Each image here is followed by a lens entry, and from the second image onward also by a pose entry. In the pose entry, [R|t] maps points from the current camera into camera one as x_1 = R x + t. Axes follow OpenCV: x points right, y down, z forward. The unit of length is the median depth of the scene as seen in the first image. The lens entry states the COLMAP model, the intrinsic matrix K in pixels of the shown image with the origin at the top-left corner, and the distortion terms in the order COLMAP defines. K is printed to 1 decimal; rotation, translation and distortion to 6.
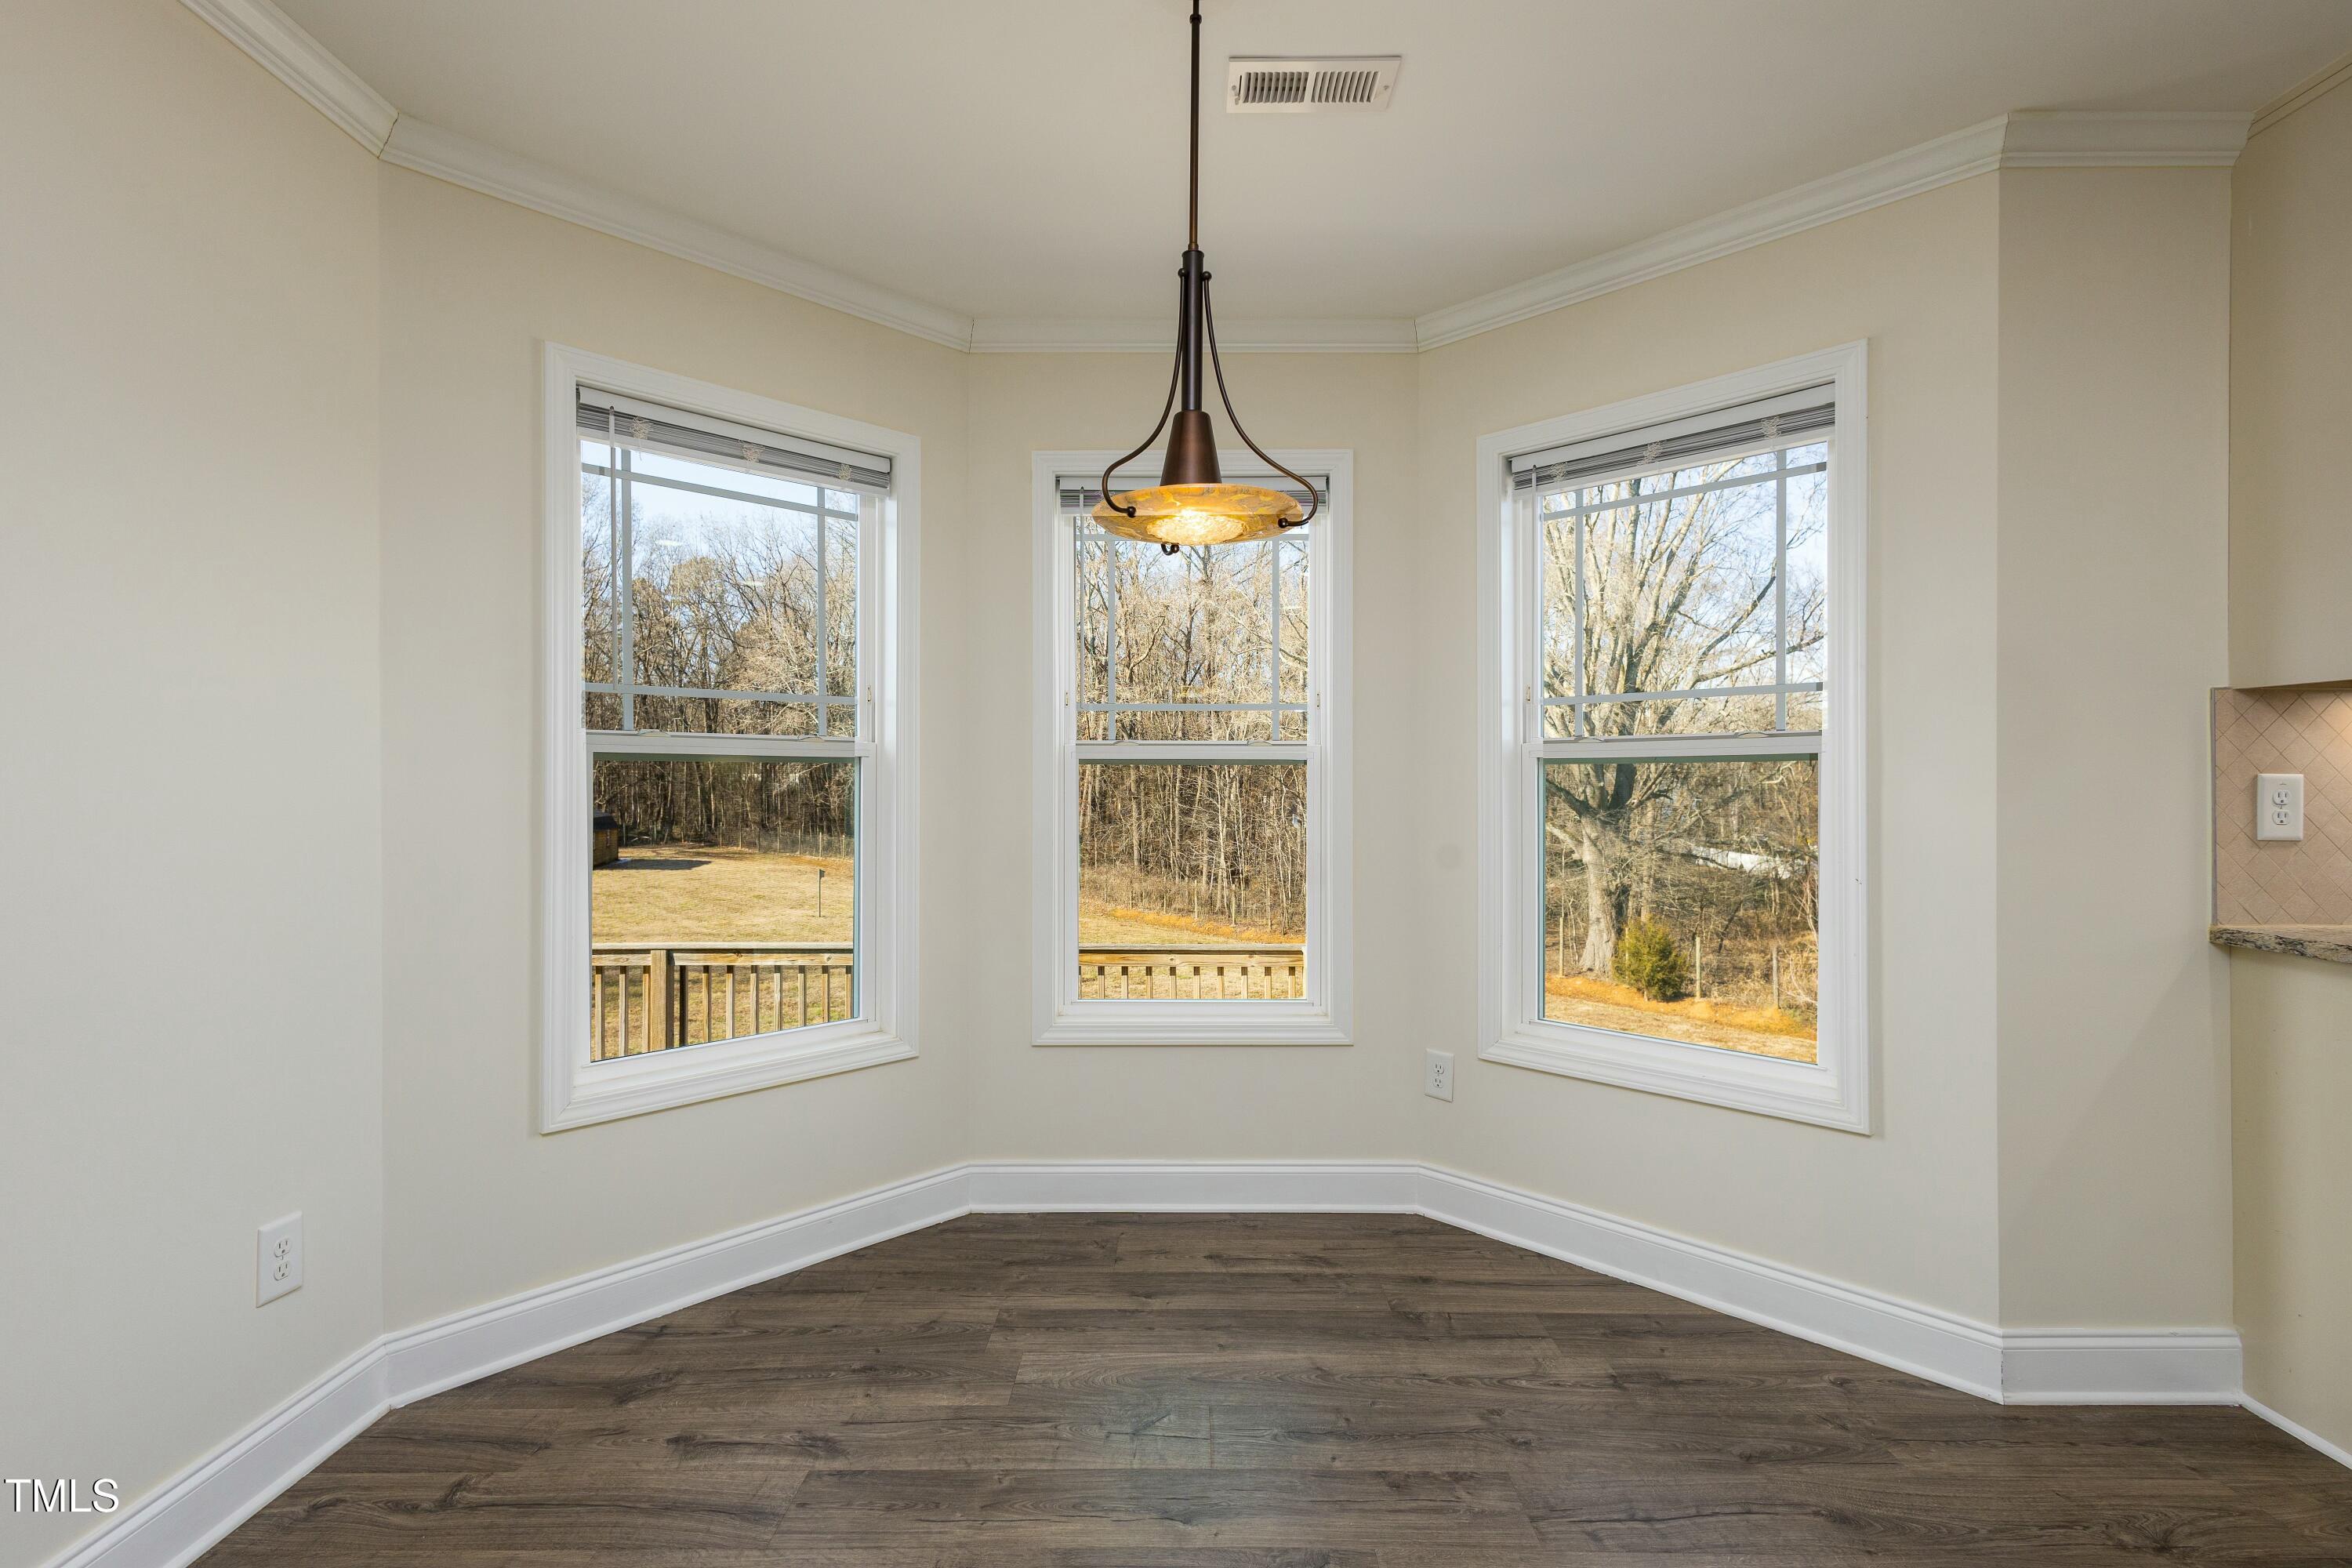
lens RADIAL K [[1082.0, 0, 1176.0], [0, 1082.0, 784.0], [0, 0, 1]] dist [0.016994, -0.006179]
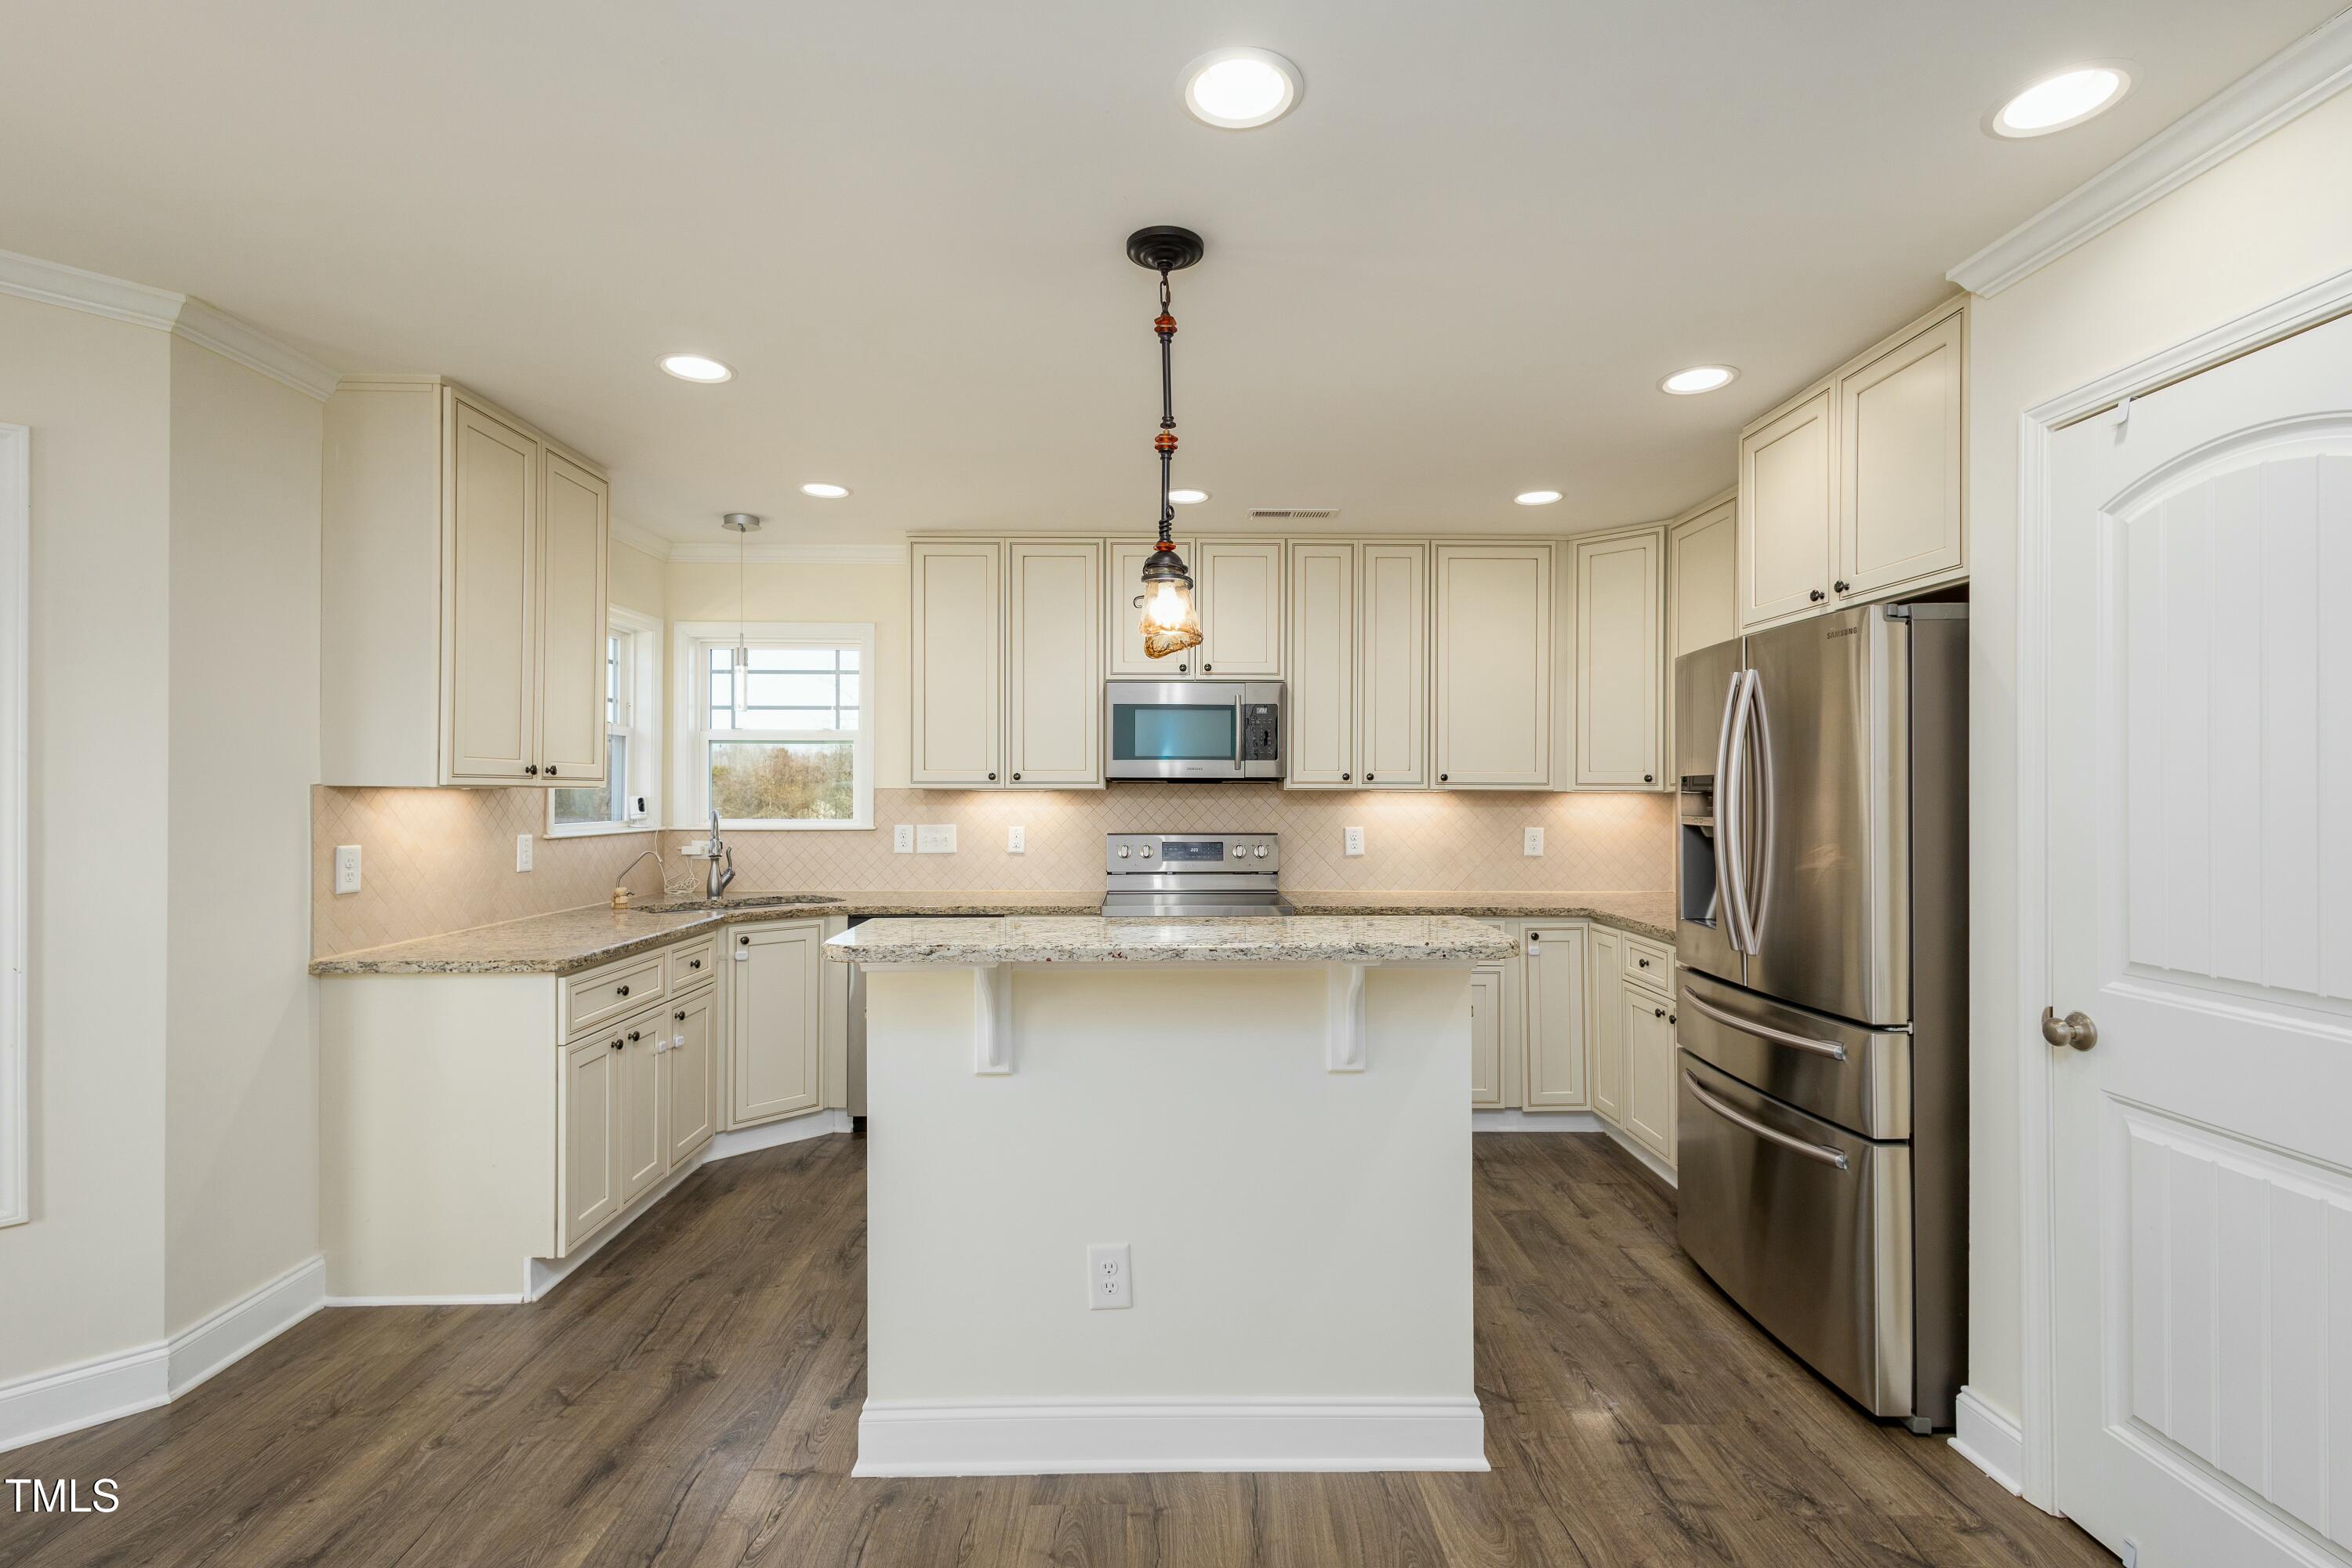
lens RADIAL K [[1082.0, 0, 1176.0], [0, 1082.0, 784.0], [0, 0, 1]] dist [0.016994, -0.006179]
pose [[-0.022954, 0.006468, 0.999716, -0.422201], [-0.004872, 0.999966, -0.006582, -0.084442], [-0.999725, -0.005022, -0.022921, -0.035713]]
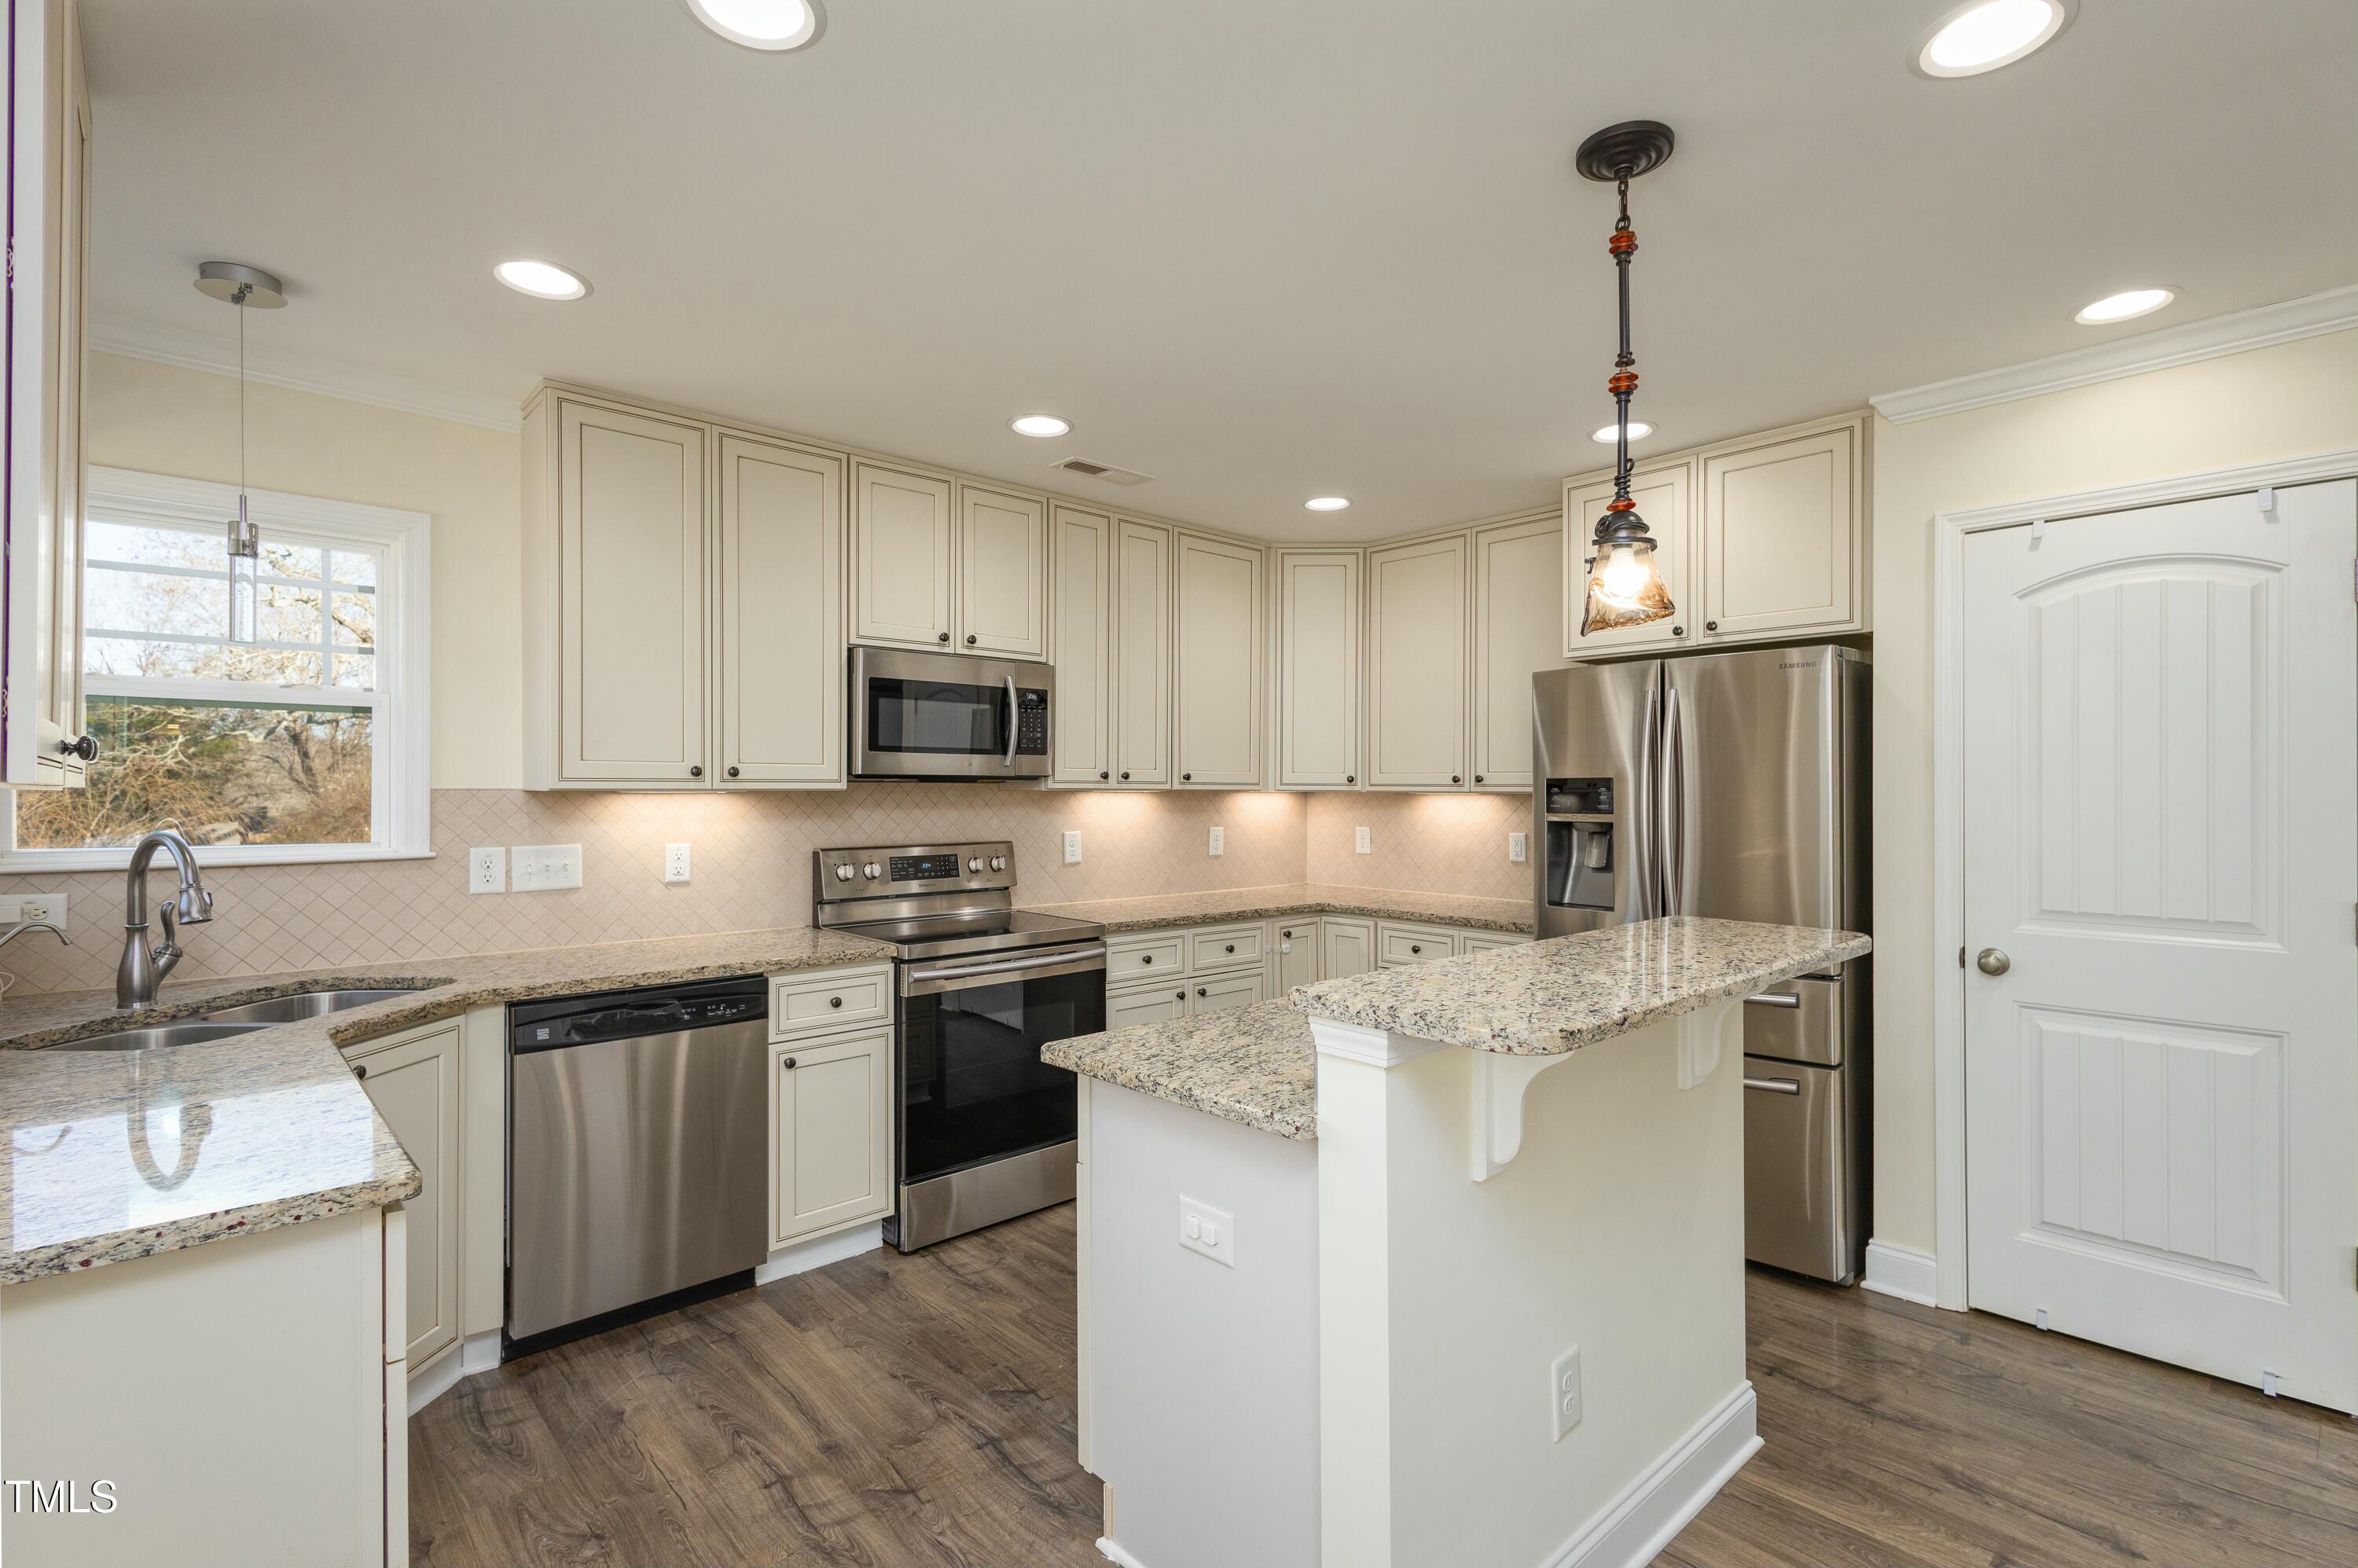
lens RADIAL K [[1095.5, 0, 1184.0], [0, 1095.5, 784.5], [0, 0, 1]] dist [0.015566, -0.000248]
pose [[-0.685142, 0.003593, 0.728401, 0.209281], [-0.002500, 0.999970, -0.007284, -0.084982], [-0.728405, -0.006811, -0.685113, 0.823226]]
